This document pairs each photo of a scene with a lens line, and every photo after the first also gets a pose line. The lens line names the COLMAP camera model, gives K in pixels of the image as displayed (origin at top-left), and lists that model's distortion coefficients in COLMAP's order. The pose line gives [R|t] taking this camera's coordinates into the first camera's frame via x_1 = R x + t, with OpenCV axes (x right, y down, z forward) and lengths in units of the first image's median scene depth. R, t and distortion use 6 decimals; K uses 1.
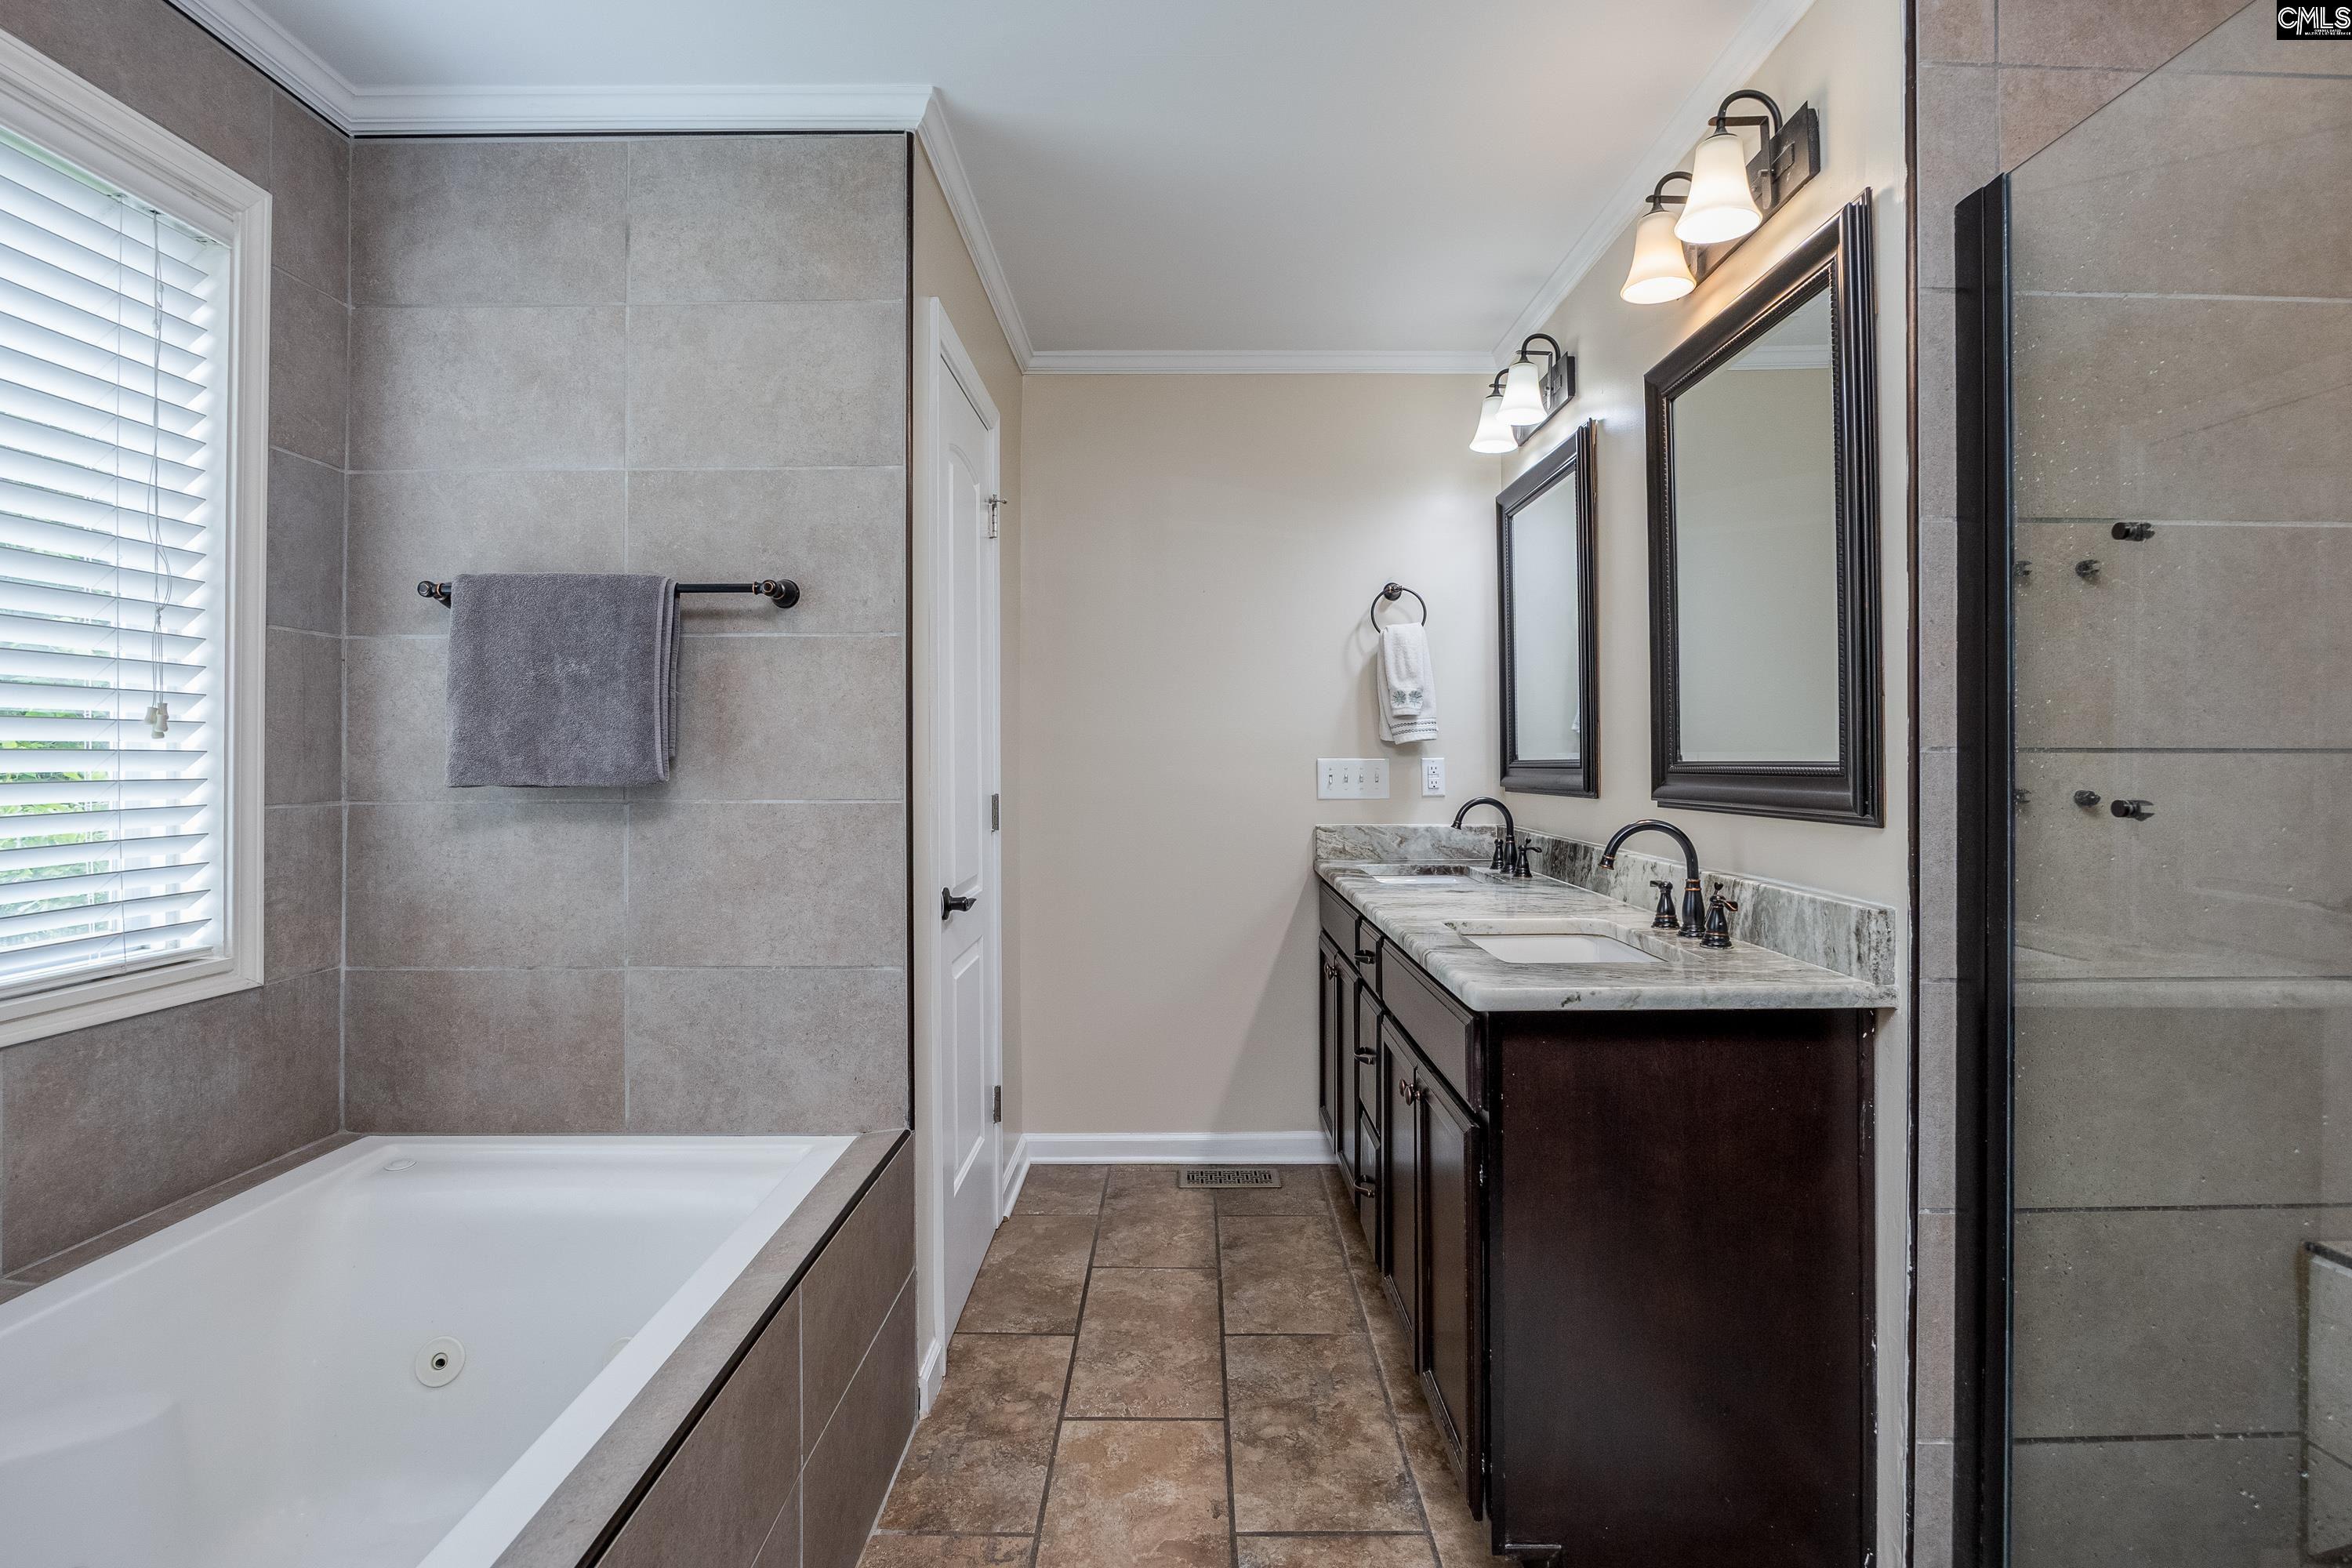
lens RADIAL K [[1124.1, 0, 1204.2], [0, 1124.1, 754.1], [0, 0, 1]] dist [-0.018512, 0.000396]
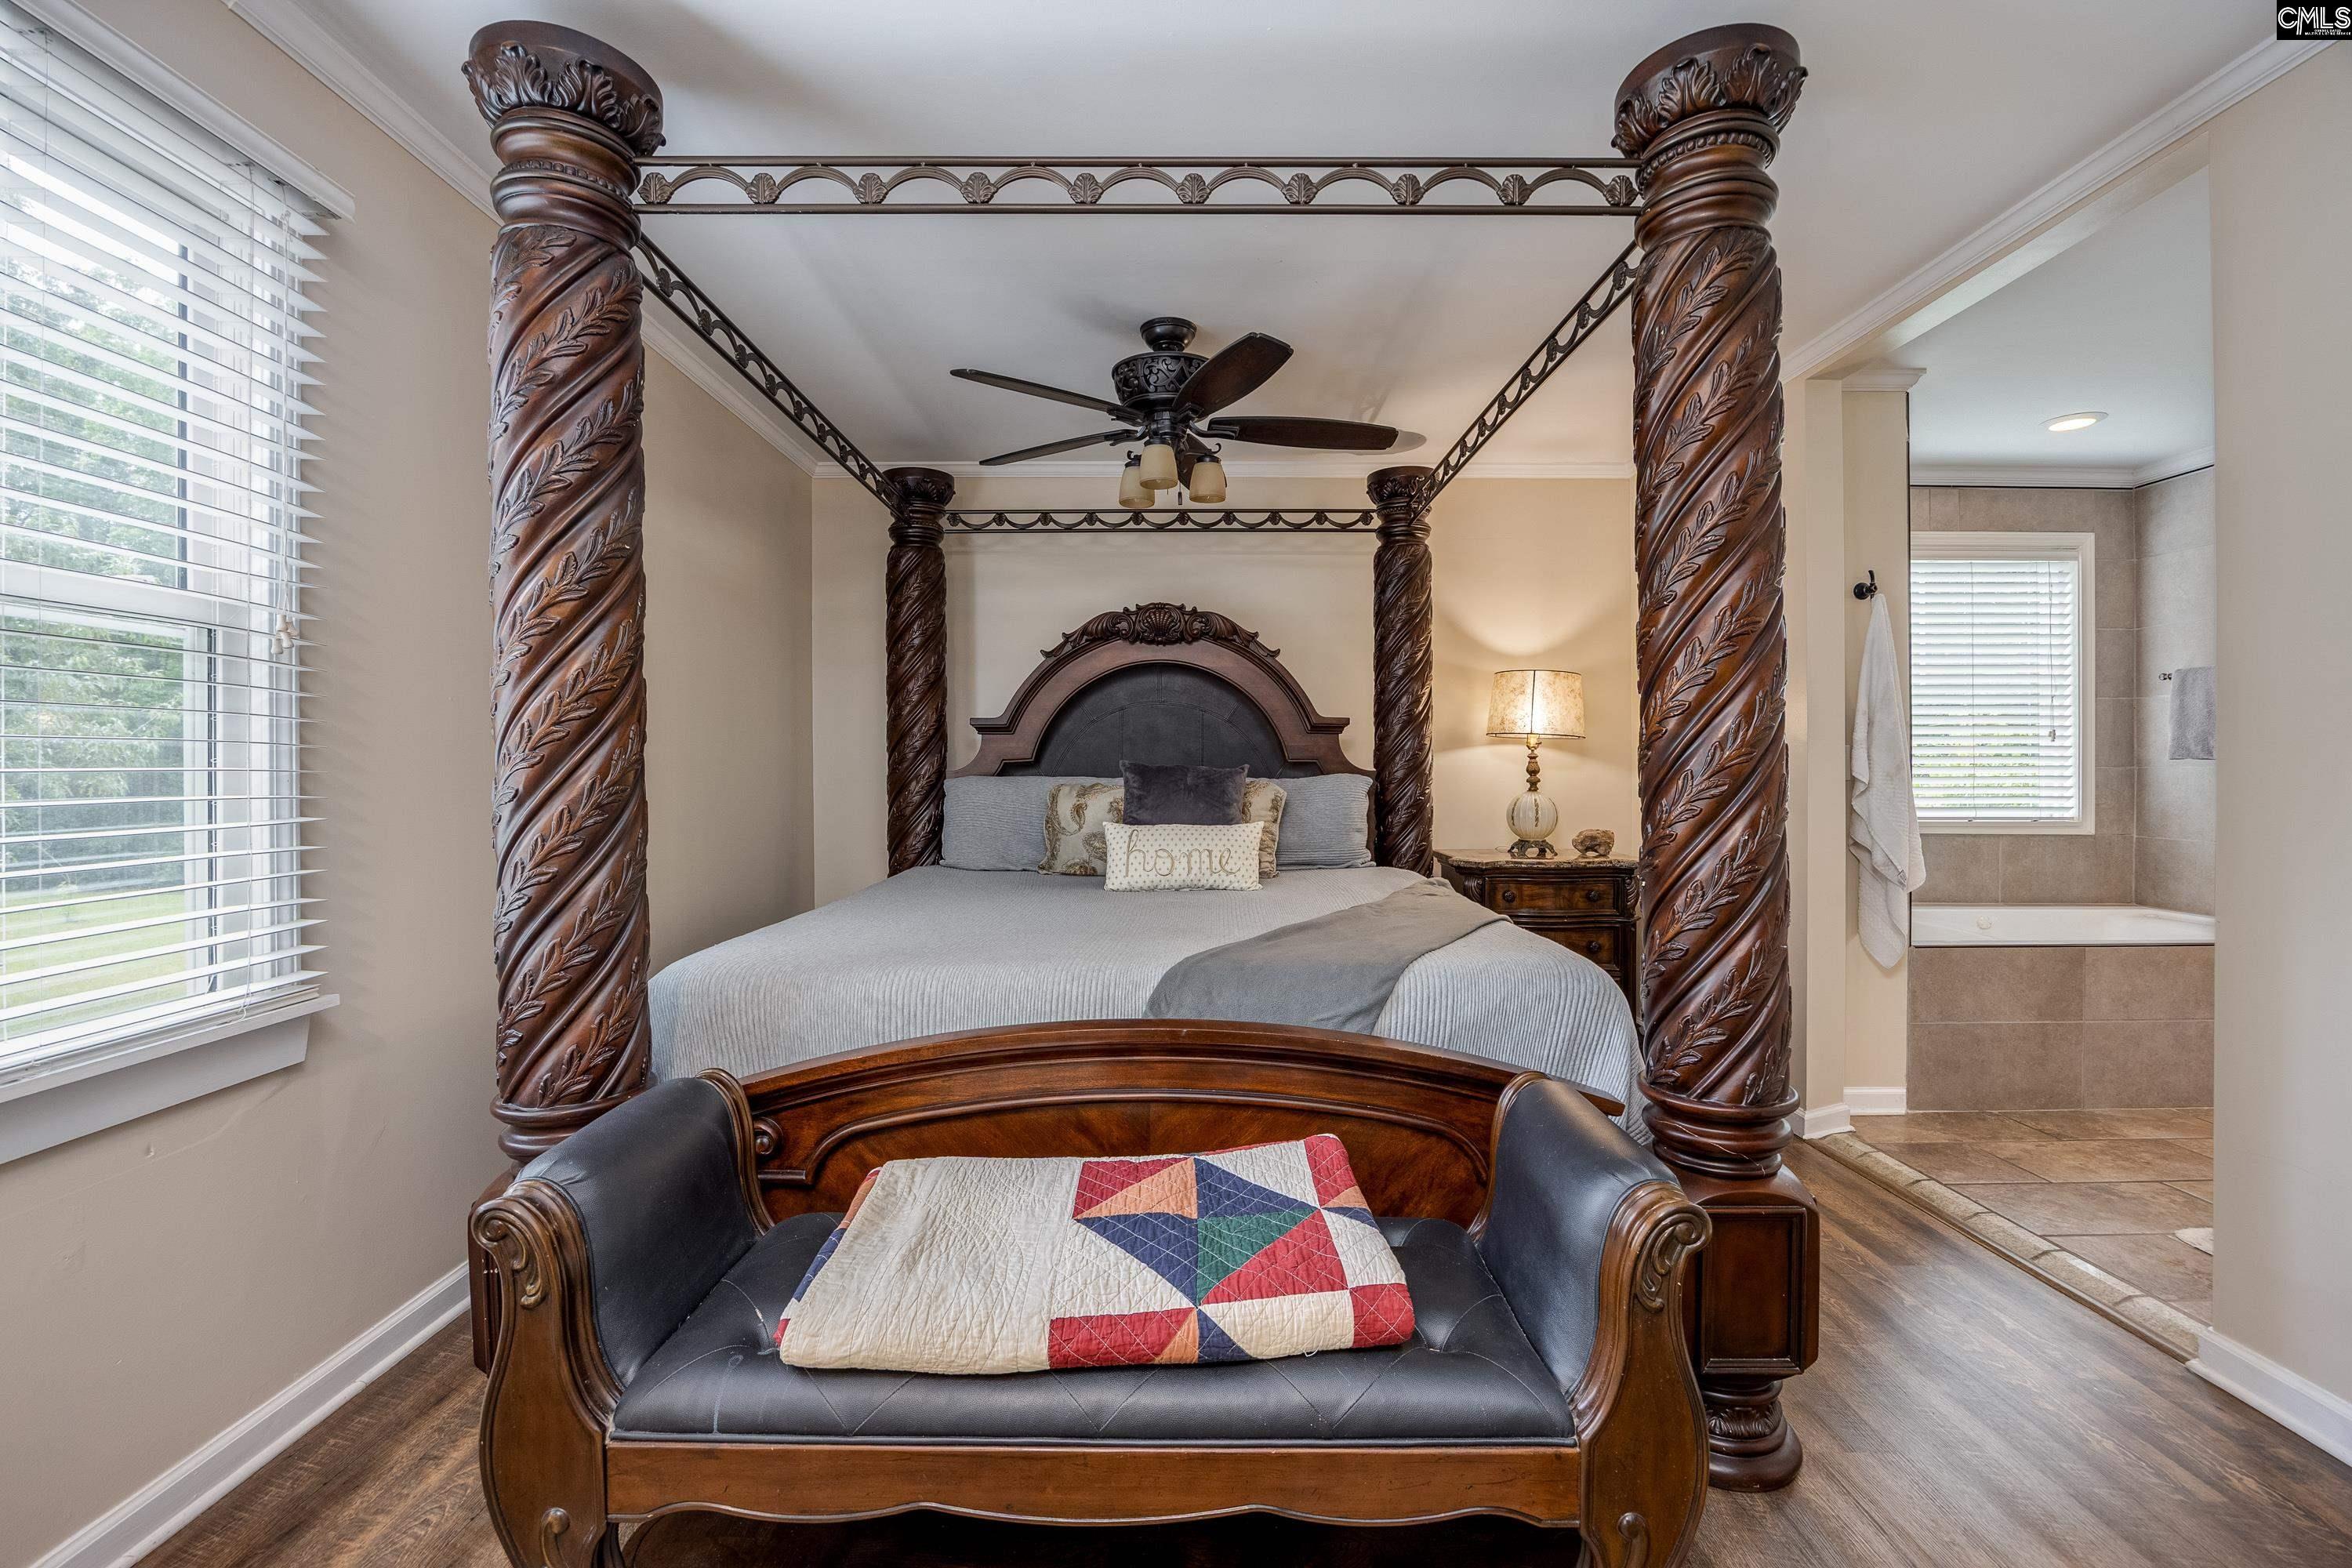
lens RADIAL K [[1006.4, 0, 1168.9], [0, 1006.4, 763.7], [0, 0, 1]] dist [-0.022473, 0.001534]
pose [[-0.029769, 0.002042, -0.999555, 1.395700], [0.003976, 0.999990, 0.001925, 0.023698], [0.999549, -0.003917, -0.029777, -1.008170]]
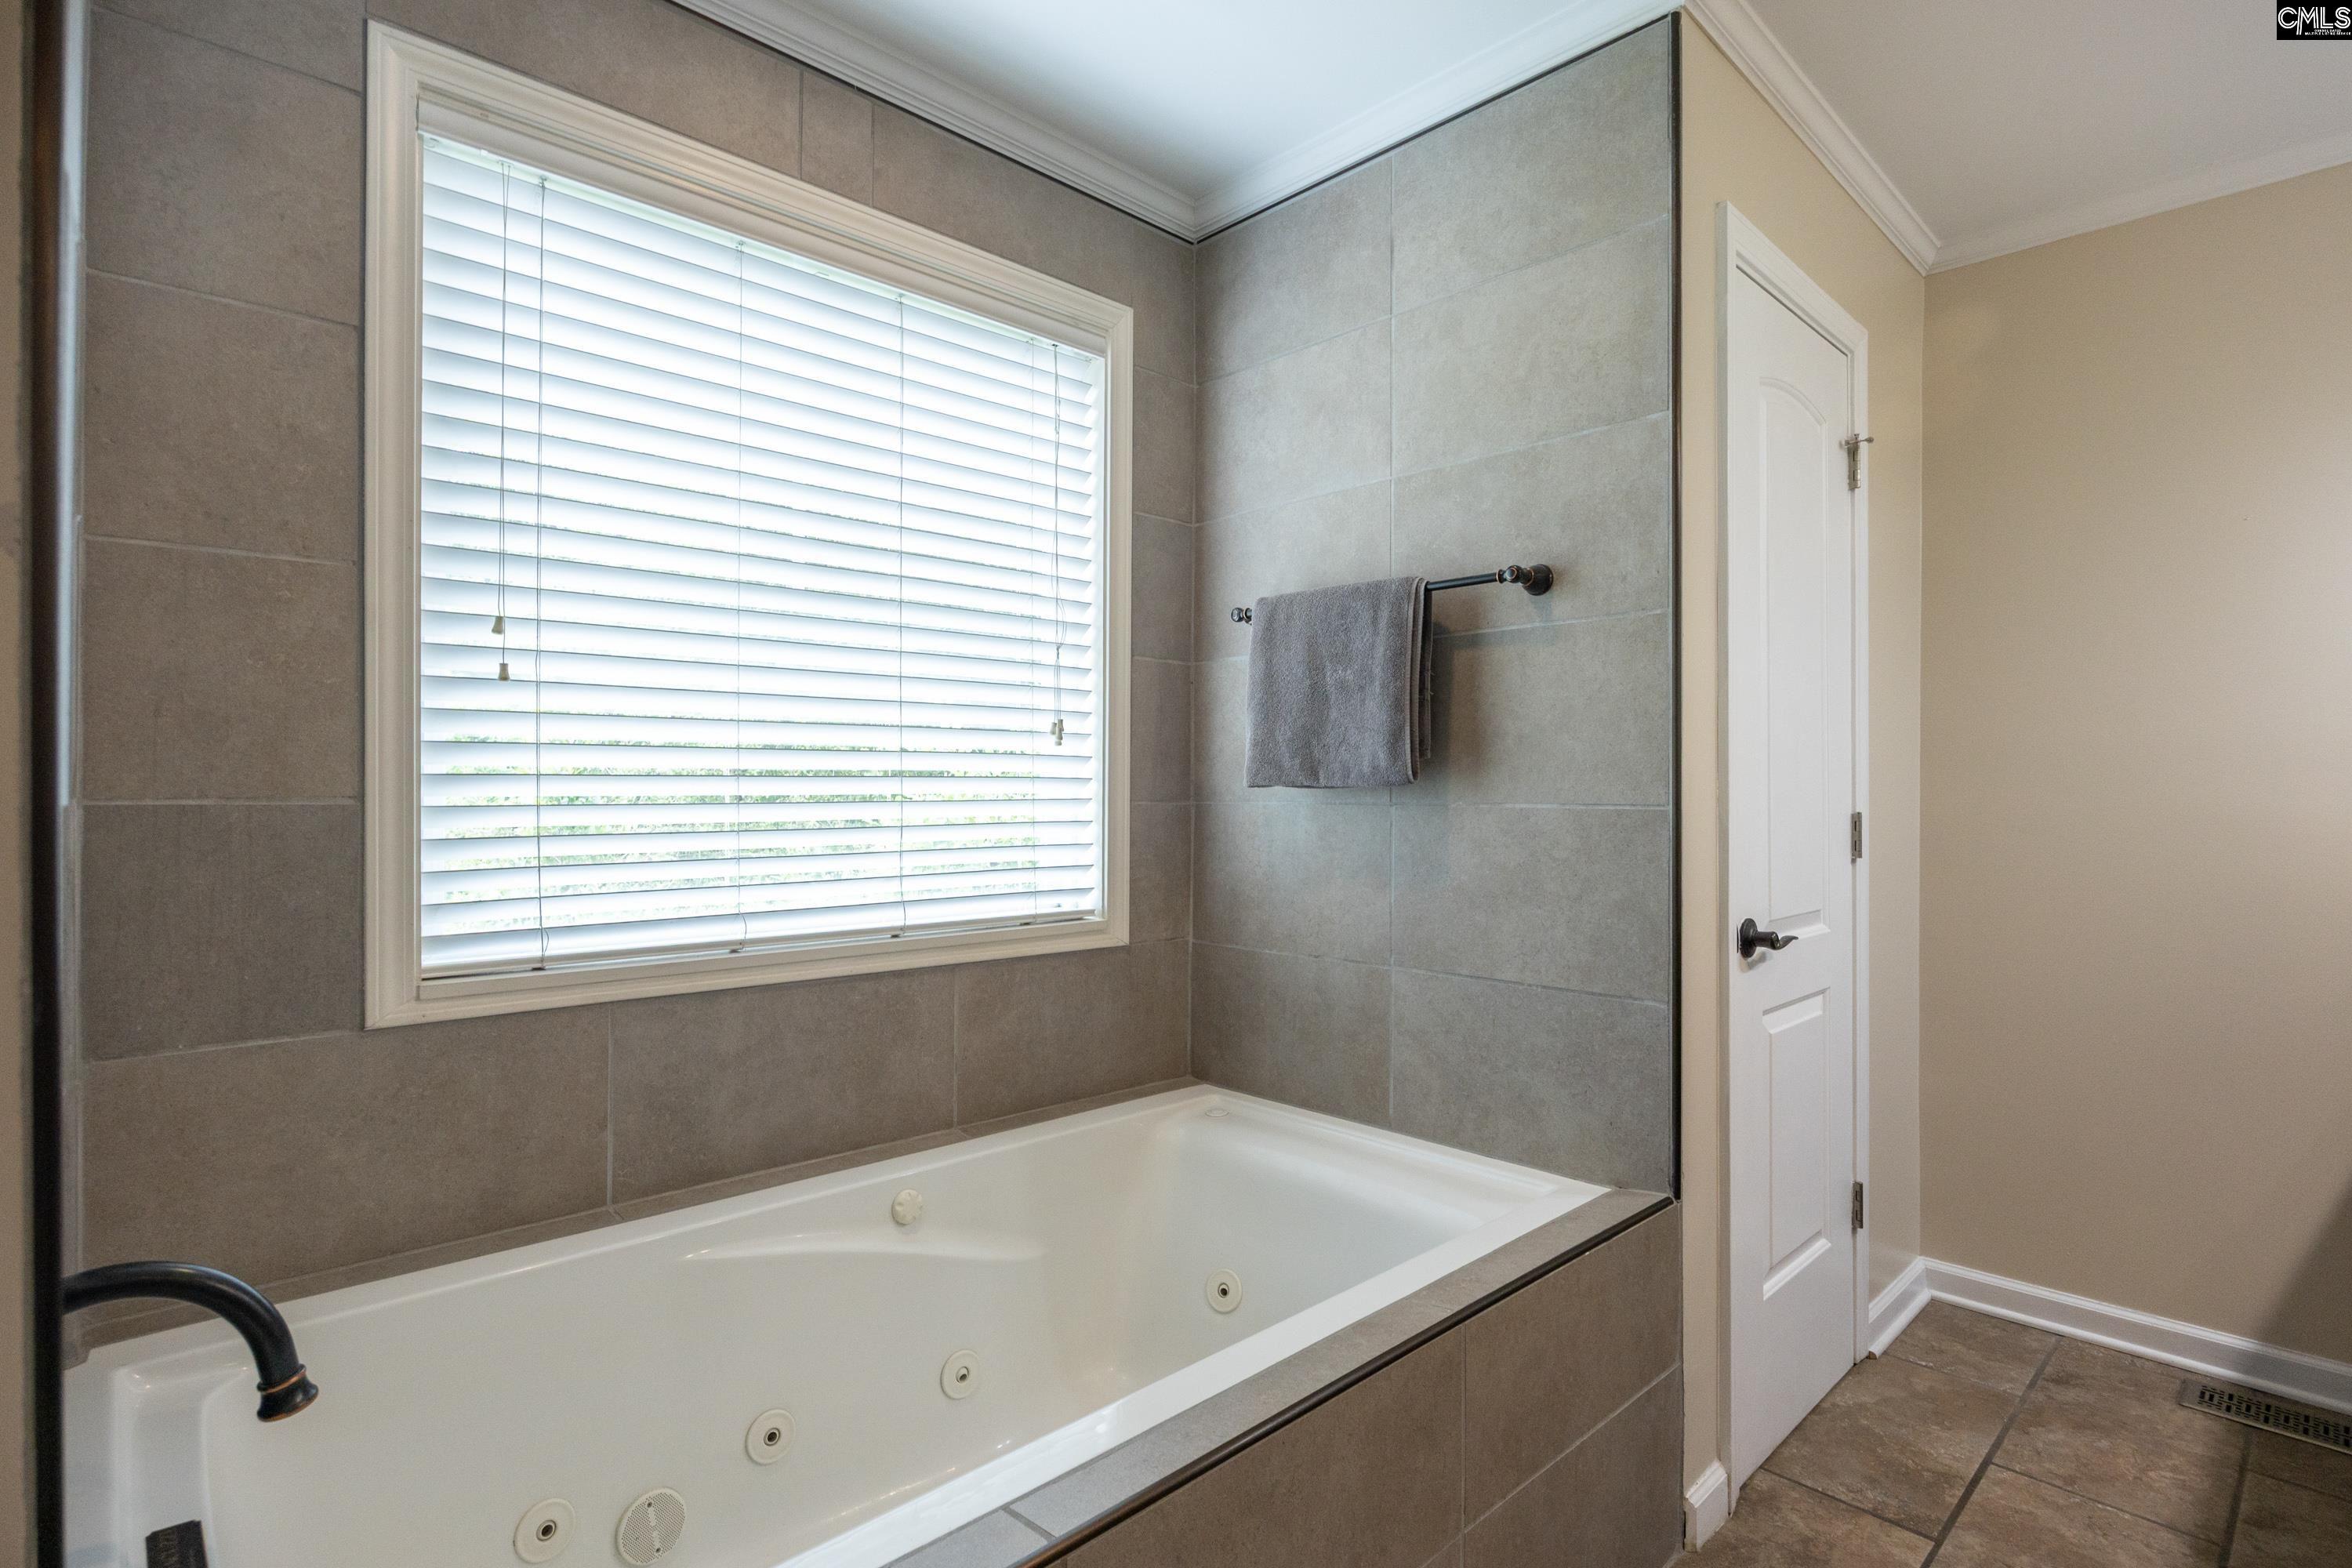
lens RADIAL K [[1143.6, 0, 1167.0], [0, 1143.6, 791.0], [0, 0, 1]] dist [-0.011578, 0.001756]
pose [[0.672993, 0.001720, -0.739647, 0.116940], [-0.002630, 0.999997, -0.000068, 0.031935], [0.739645, 0.001991, 0.672995, 0.148062]]
